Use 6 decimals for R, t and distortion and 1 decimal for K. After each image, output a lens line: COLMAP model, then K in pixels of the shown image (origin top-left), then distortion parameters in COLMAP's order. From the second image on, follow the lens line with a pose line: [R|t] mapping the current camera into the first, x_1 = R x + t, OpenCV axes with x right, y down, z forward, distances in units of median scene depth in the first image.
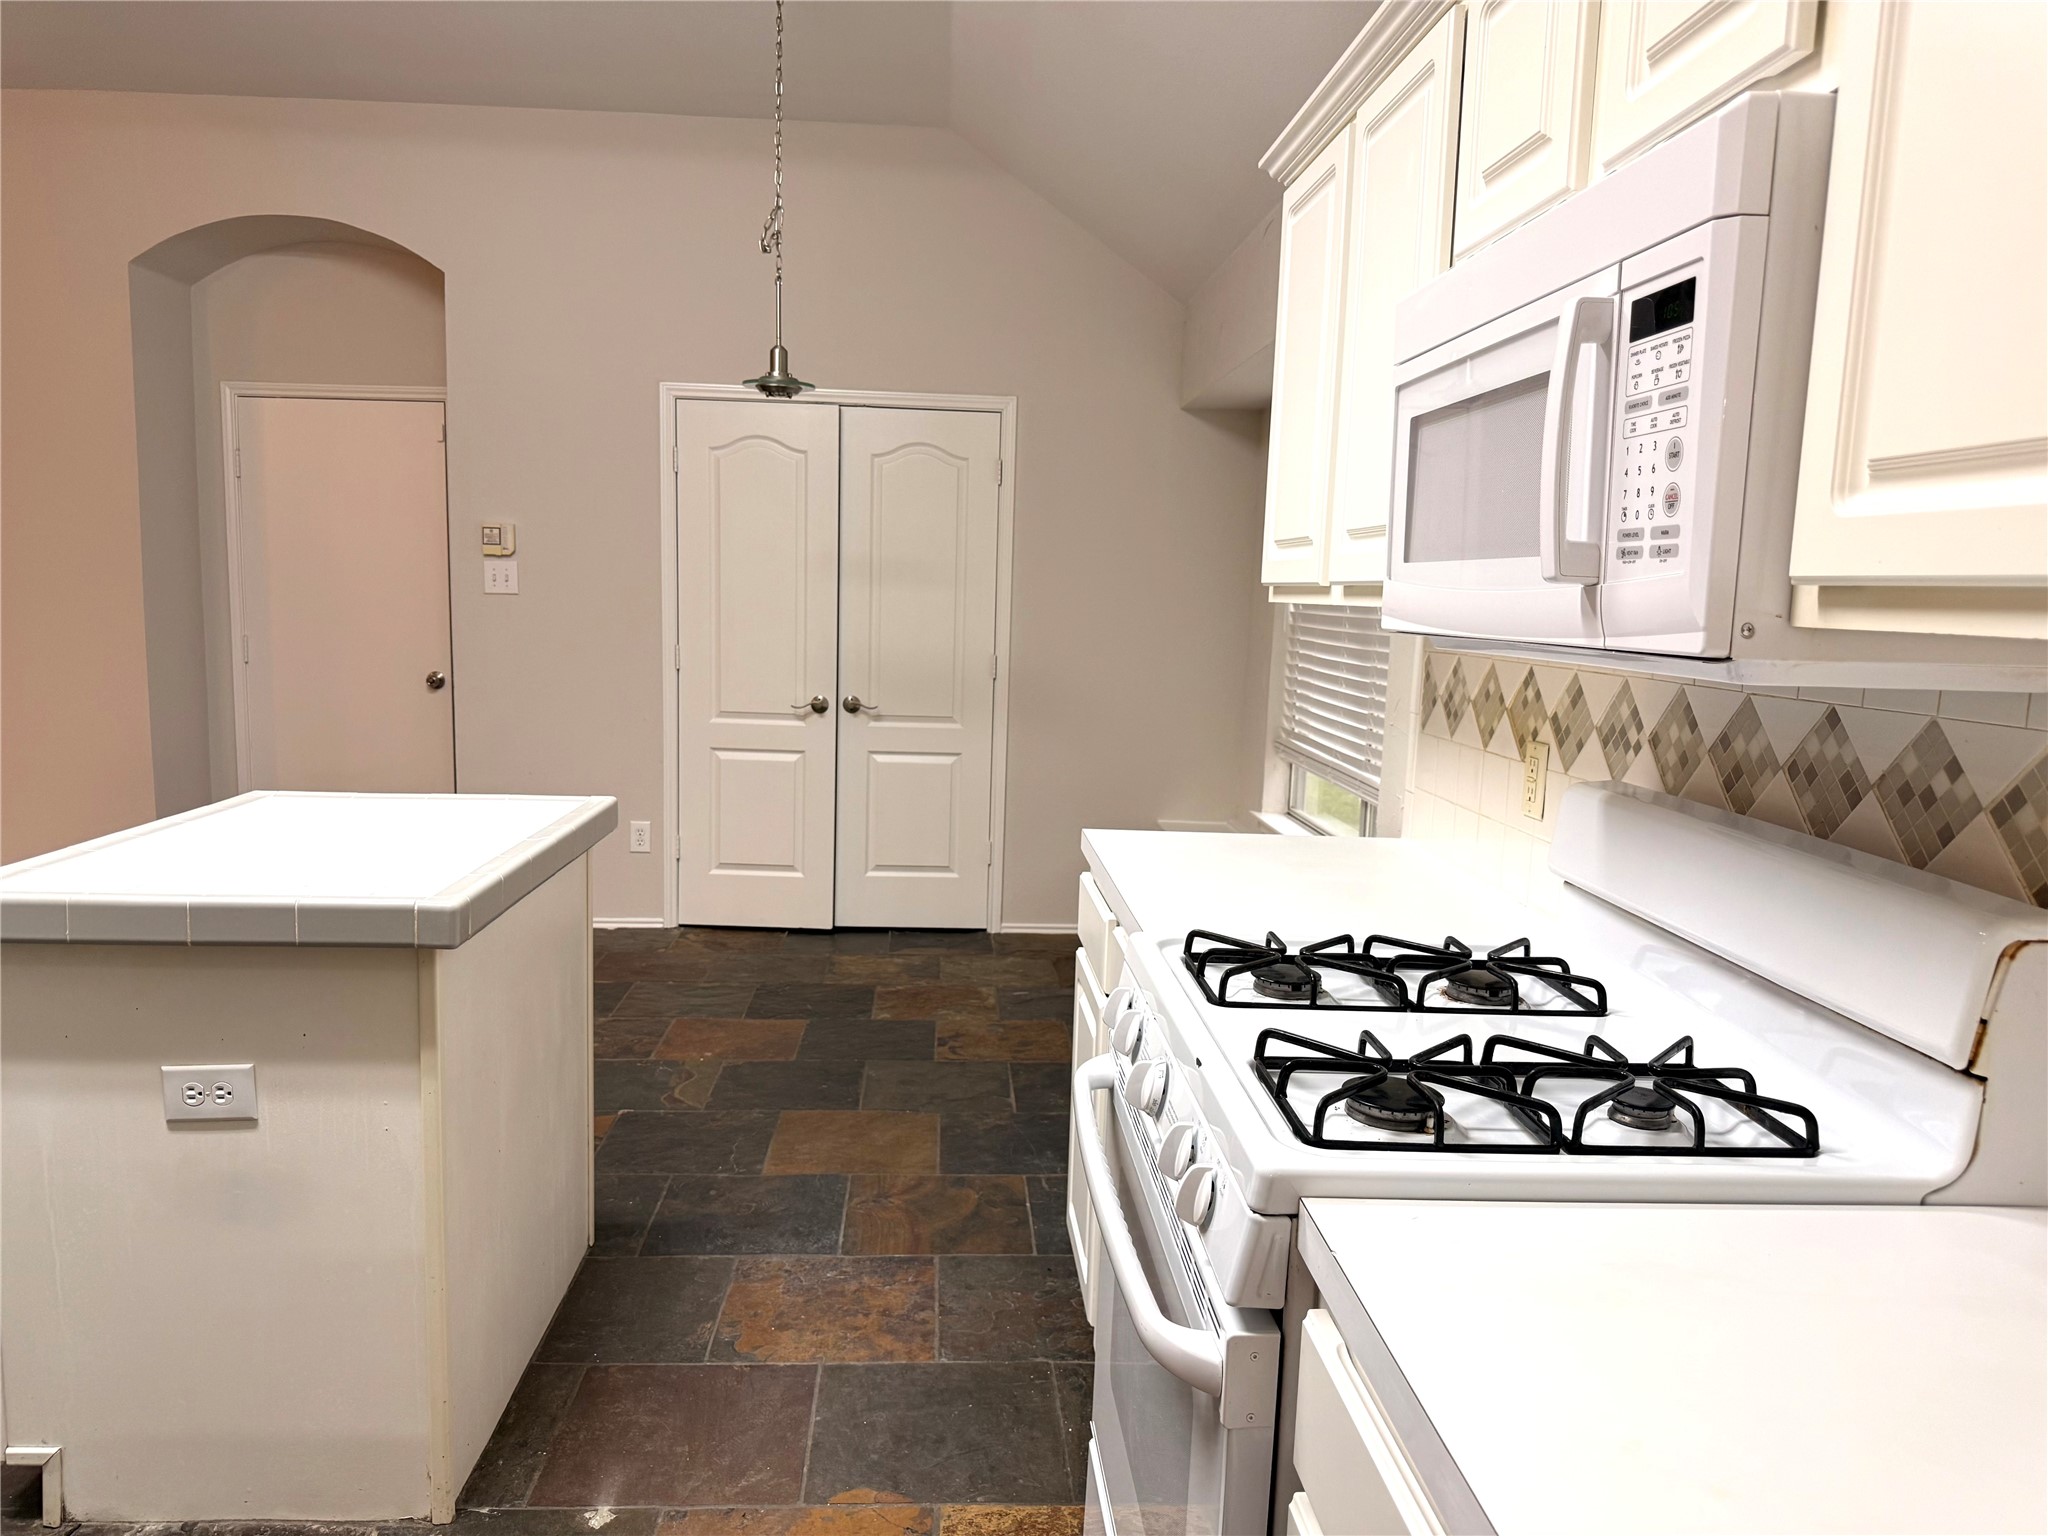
lens RADIAL K [[1436.5, 0, 1020.6], [0, 1436.5, 769.9], [0, 0, 1]] dist [0.012890, -0.001487]
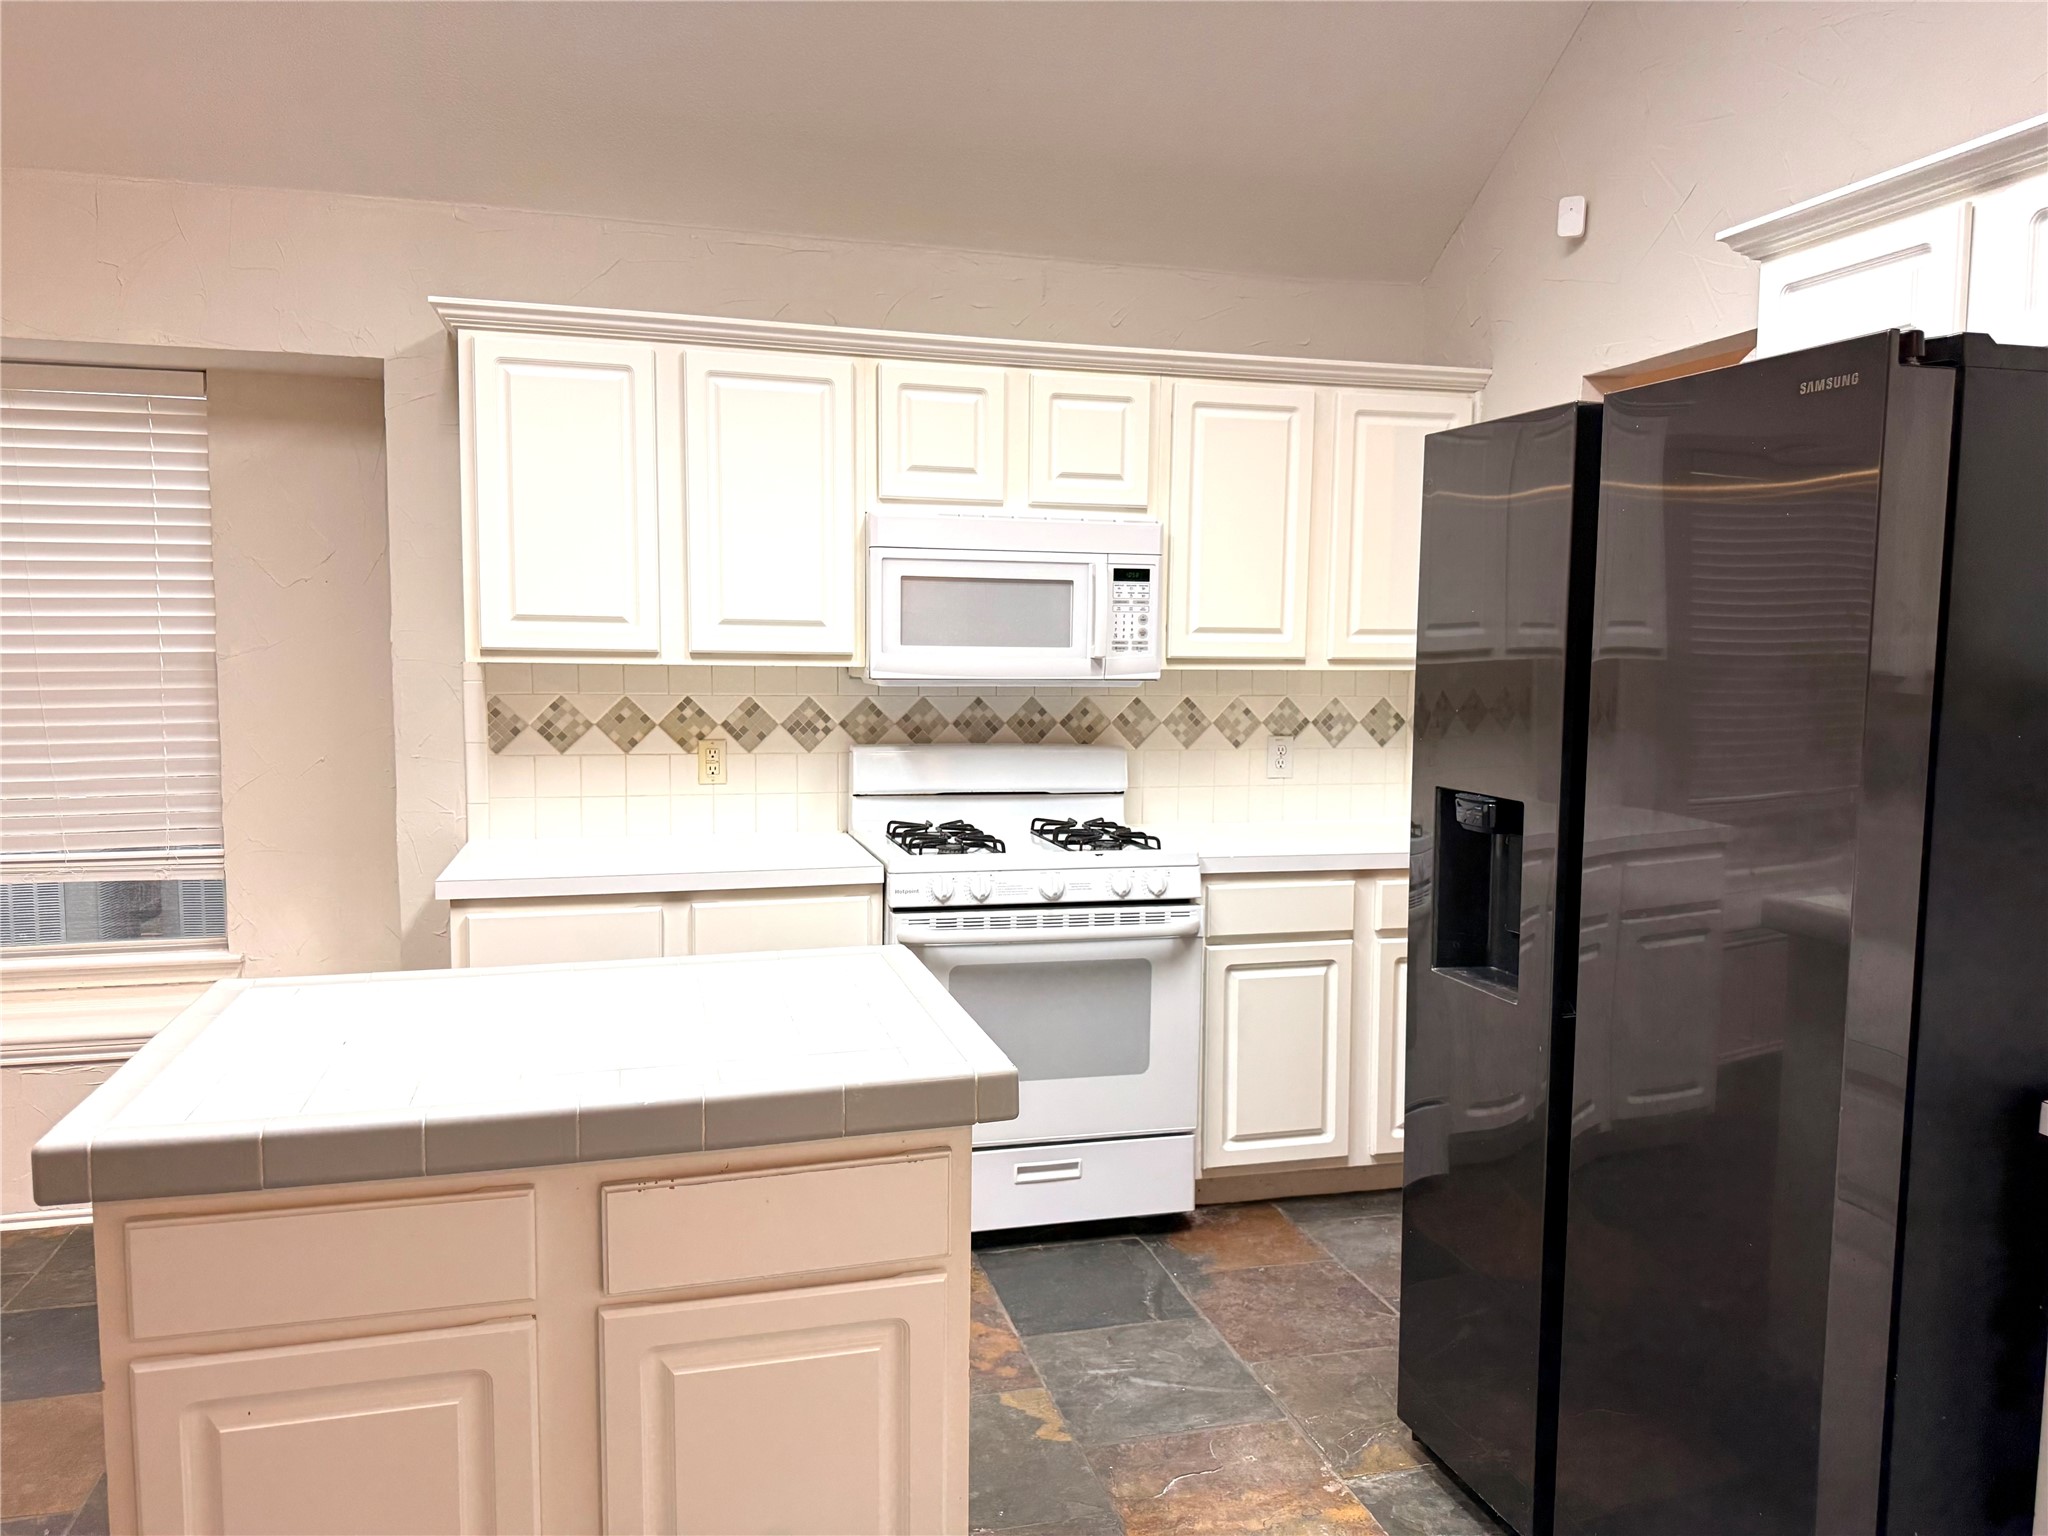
lens RADIAL K [[1436.5, 0, 1024.3], [0, 1436.5, 769.9], [0, 0, 1]] dist [0.012890, -0.001487]
pose [[-0.217154, -0.121252, 0.968577, -2.011579], [0.101385, 0.984087, 0.145924, -0.285771], [-0.970858, 0.129887, -0.201405, 1.452579]]
